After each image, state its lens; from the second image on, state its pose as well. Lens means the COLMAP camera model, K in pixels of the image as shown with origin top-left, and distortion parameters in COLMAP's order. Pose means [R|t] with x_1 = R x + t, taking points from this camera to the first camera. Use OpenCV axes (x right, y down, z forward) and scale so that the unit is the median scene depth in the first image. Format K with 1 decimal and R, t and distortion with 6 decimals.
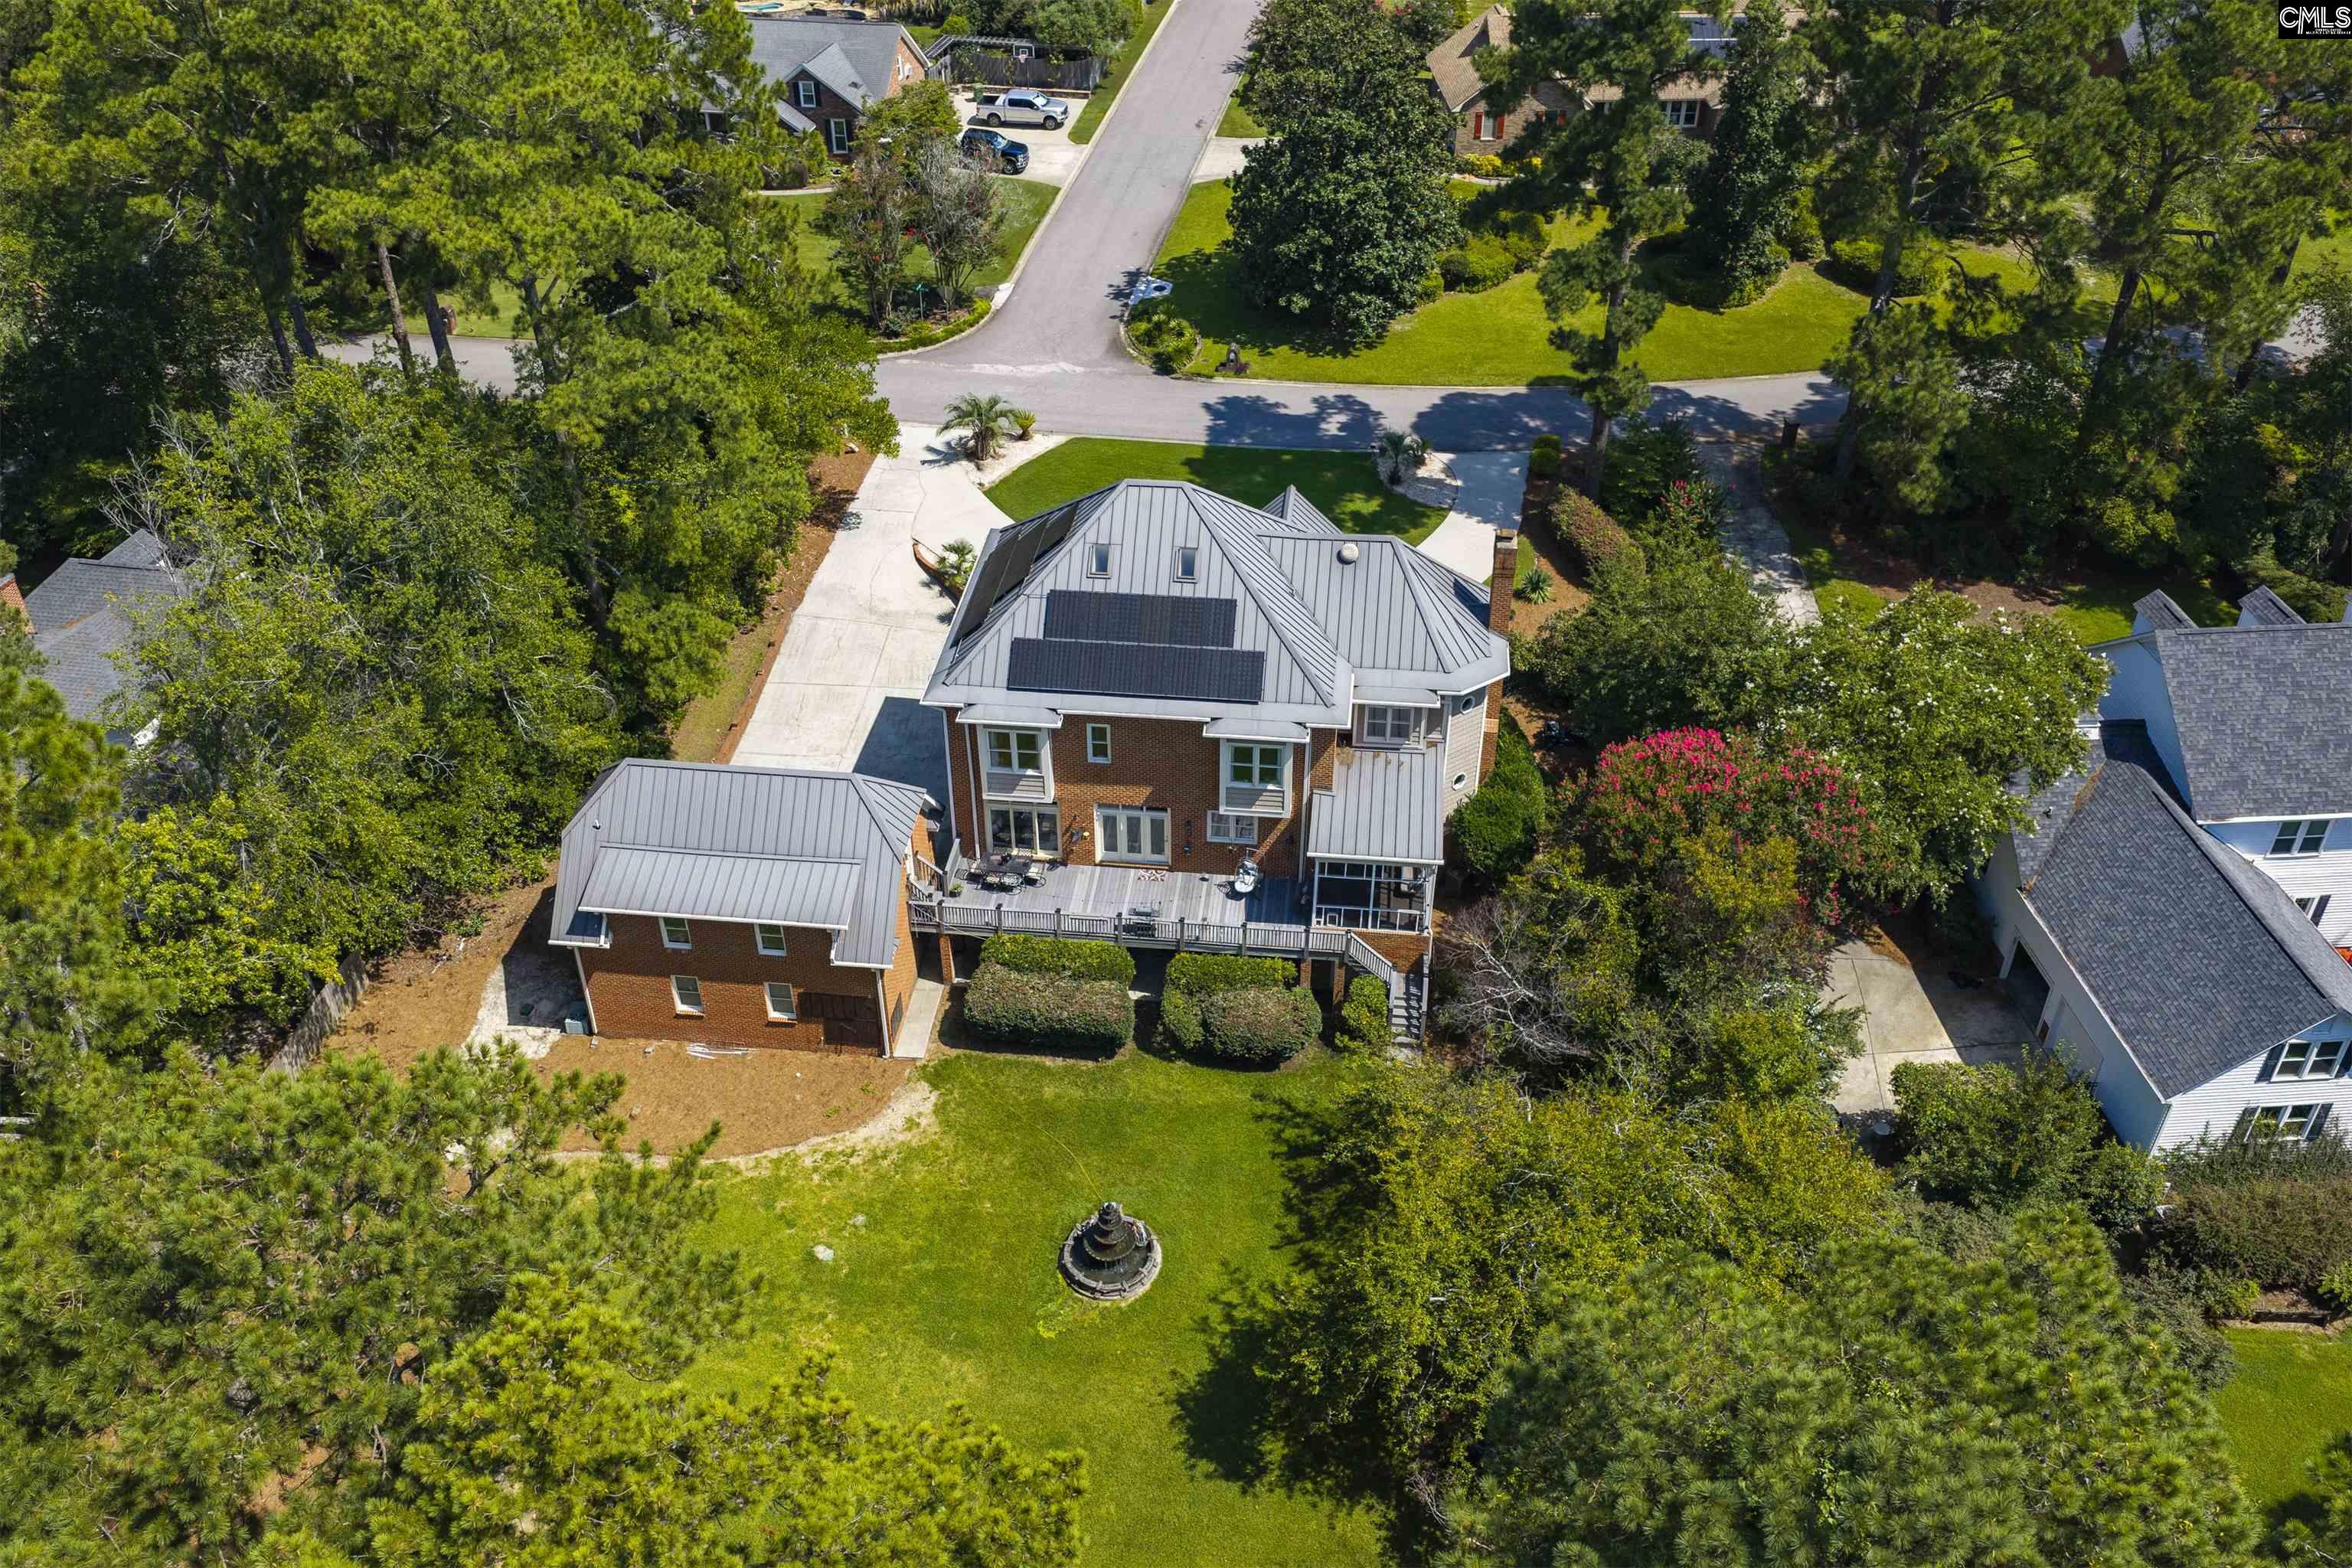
lens RADIAL K [[1973.4, 0, 1176.0], [0, 1973.4, 784.0], [0, 0, 1]] dist [-0.001202, -0.008072]
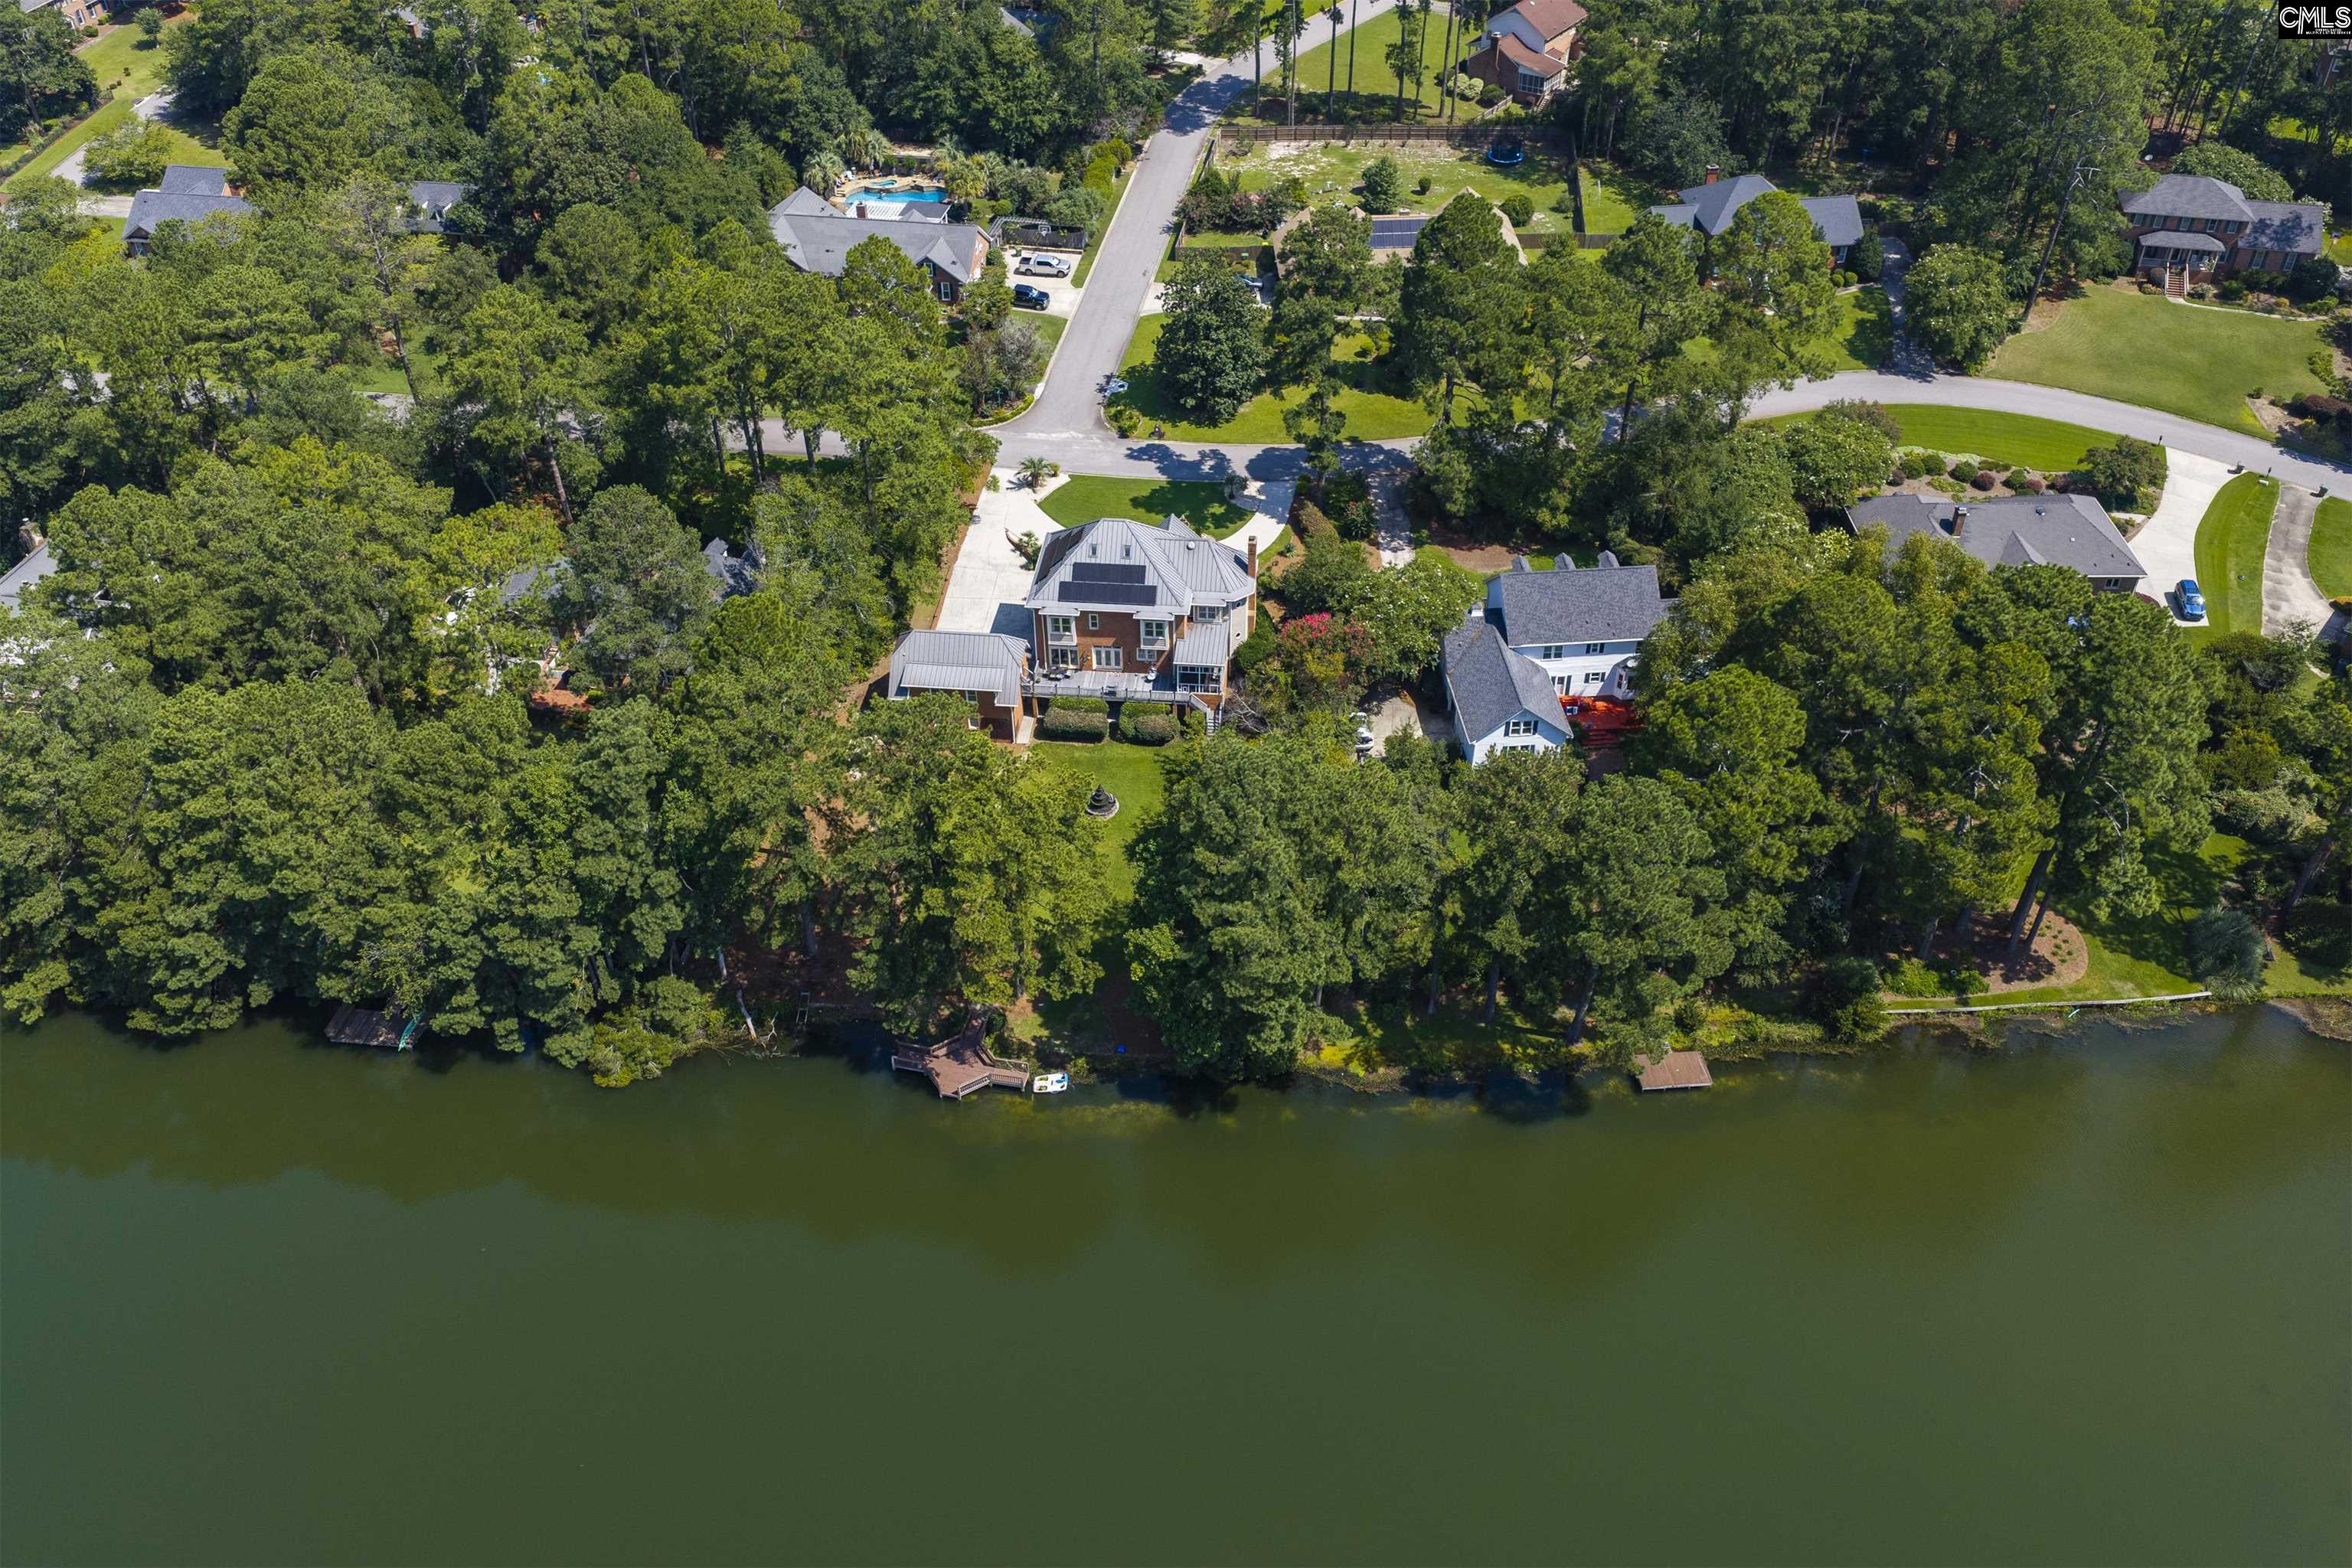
lens RADIAL K [[2016.7, 0, 1183.5], [0, 2016.7, 761.9], [0, 0, 1]] dist [0.009703, -0.007126]
pose [[0.999915, -0.011456, 0.006258, 0.057910], [0.011172, 0.998985, 0.043646, 0.047385], [-0.006752, -0.043572, 0.999027, -1.596336]]
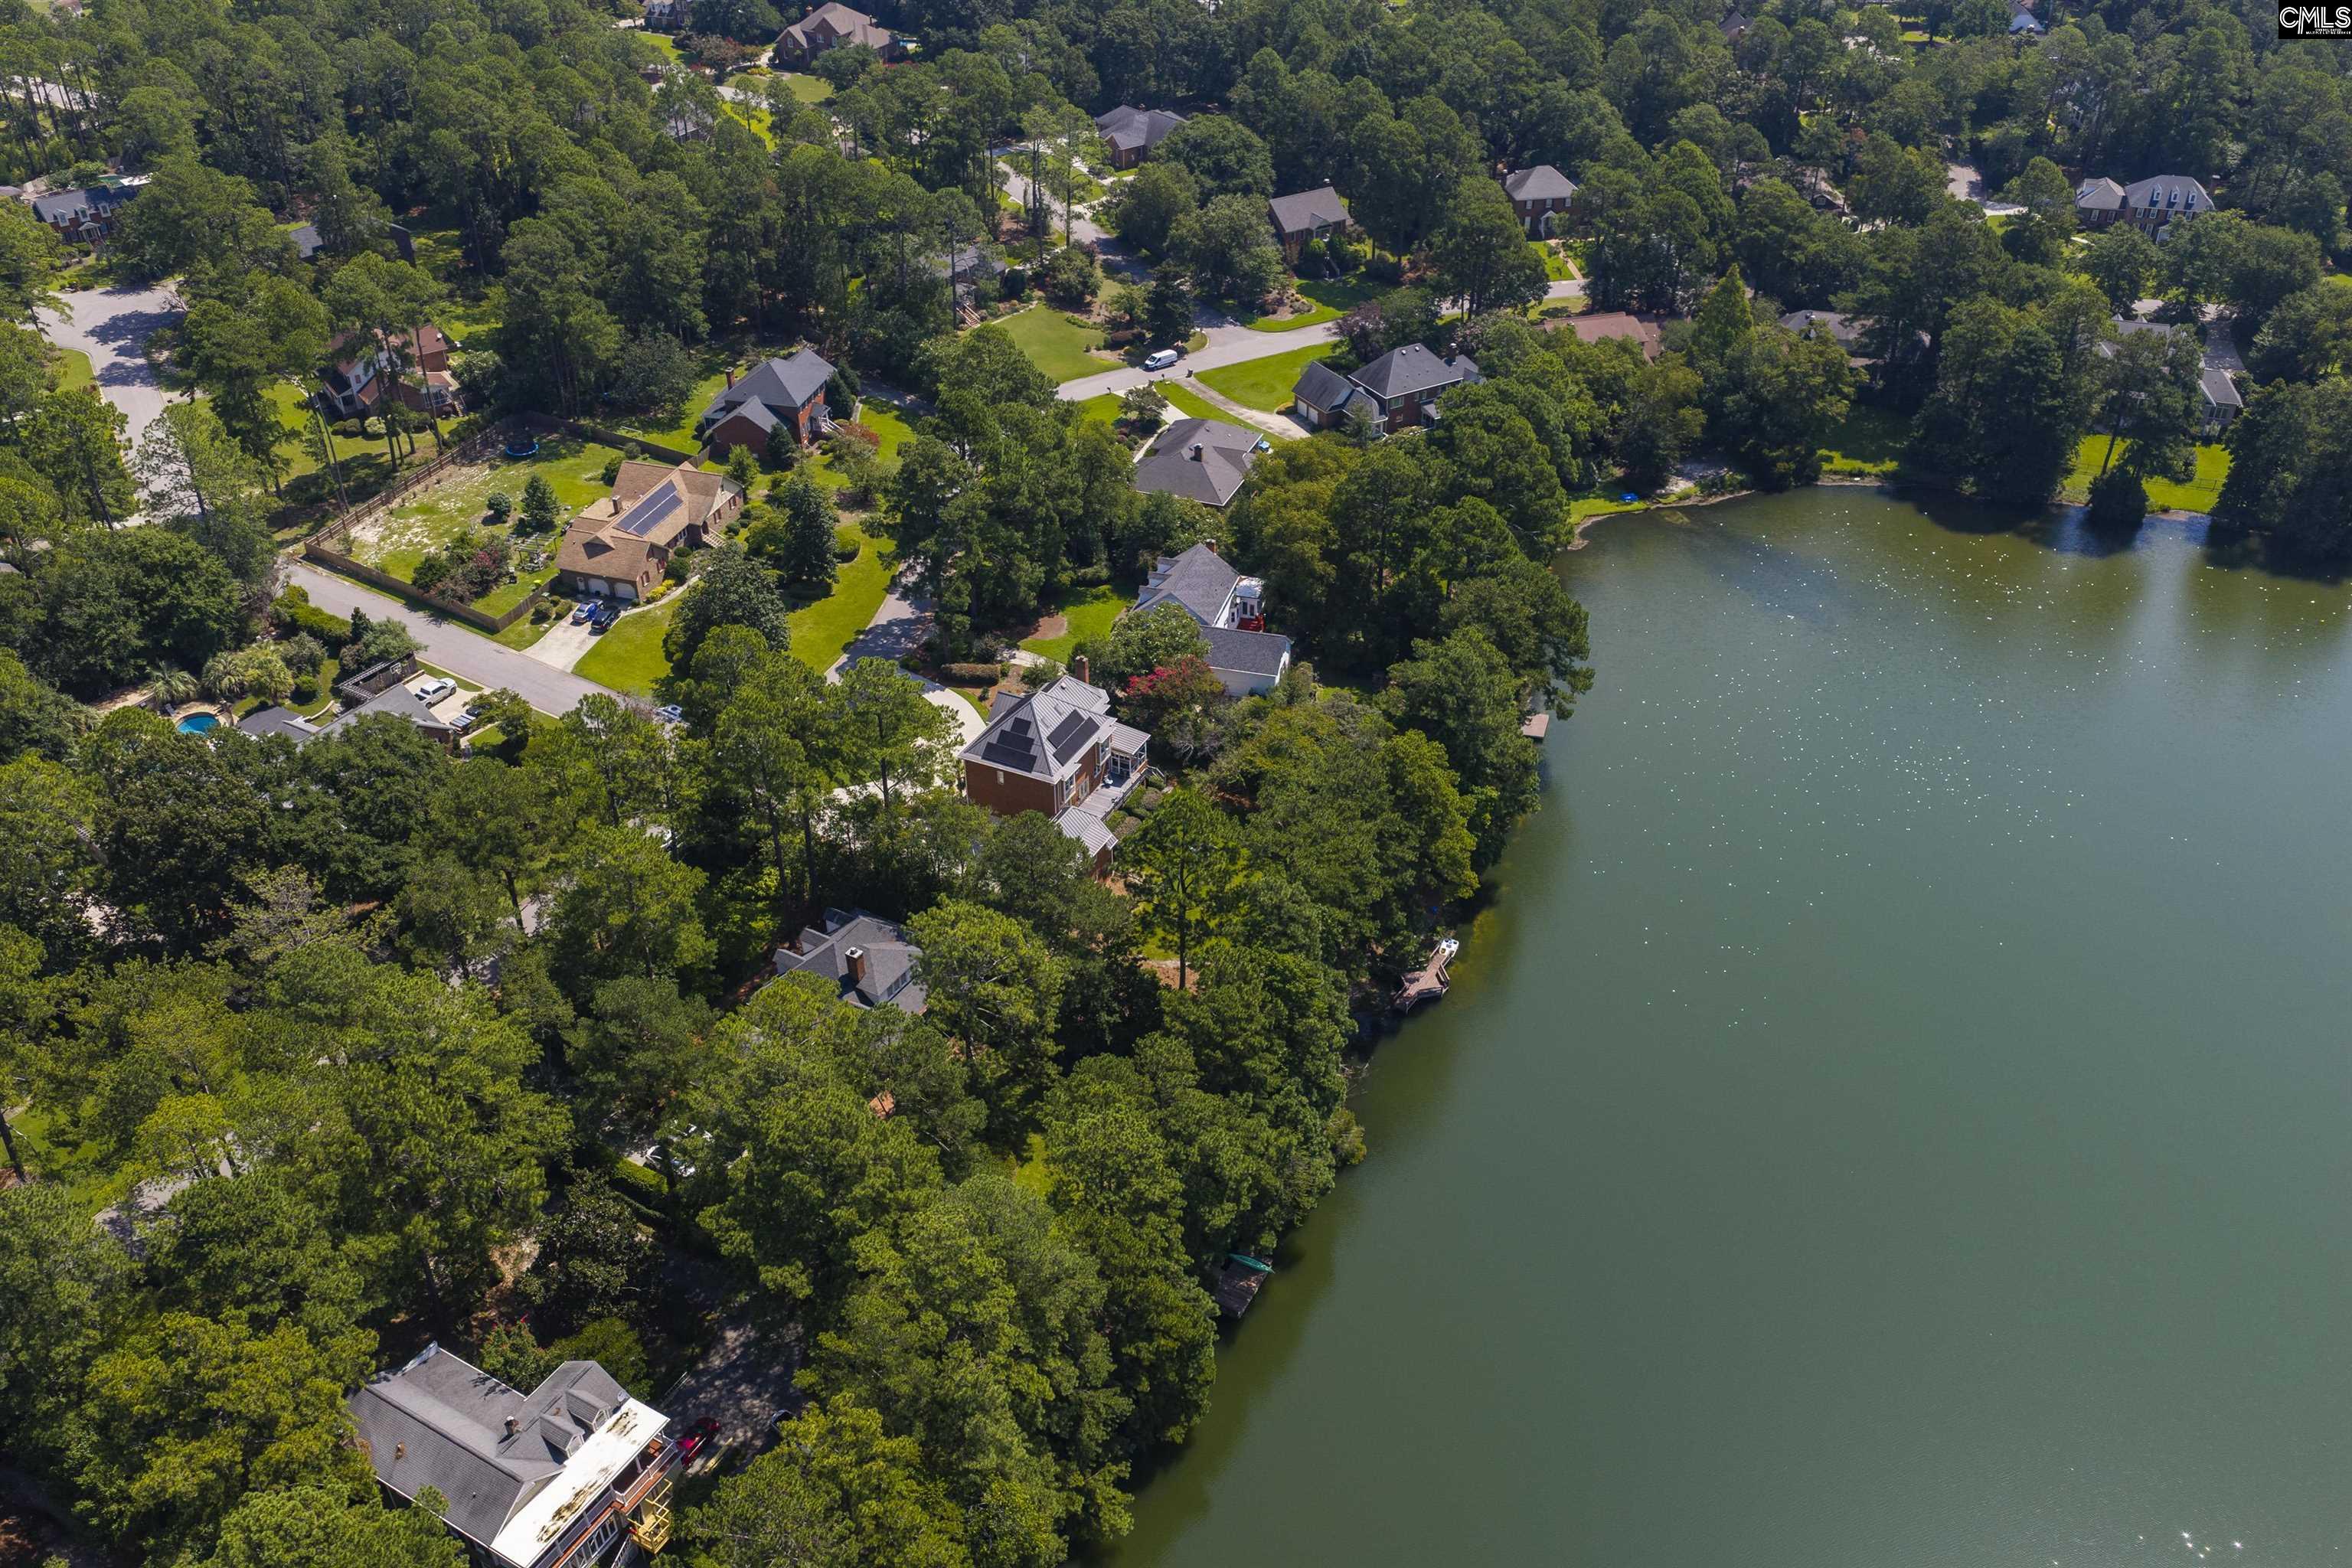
lens RADIAL K [[1973.4, 0, 1176.0], [0, 1973.4, 784.0], [0, 0, 1]] dist [-0.001202, -0.008072]
pose [[0.331400, -0.530047, 0.780528, -2.490566], [0.542010, 0.784100, 0.302344, -0.877550], [-0.772269, 0.322857, 0.547142, -0.885871]]
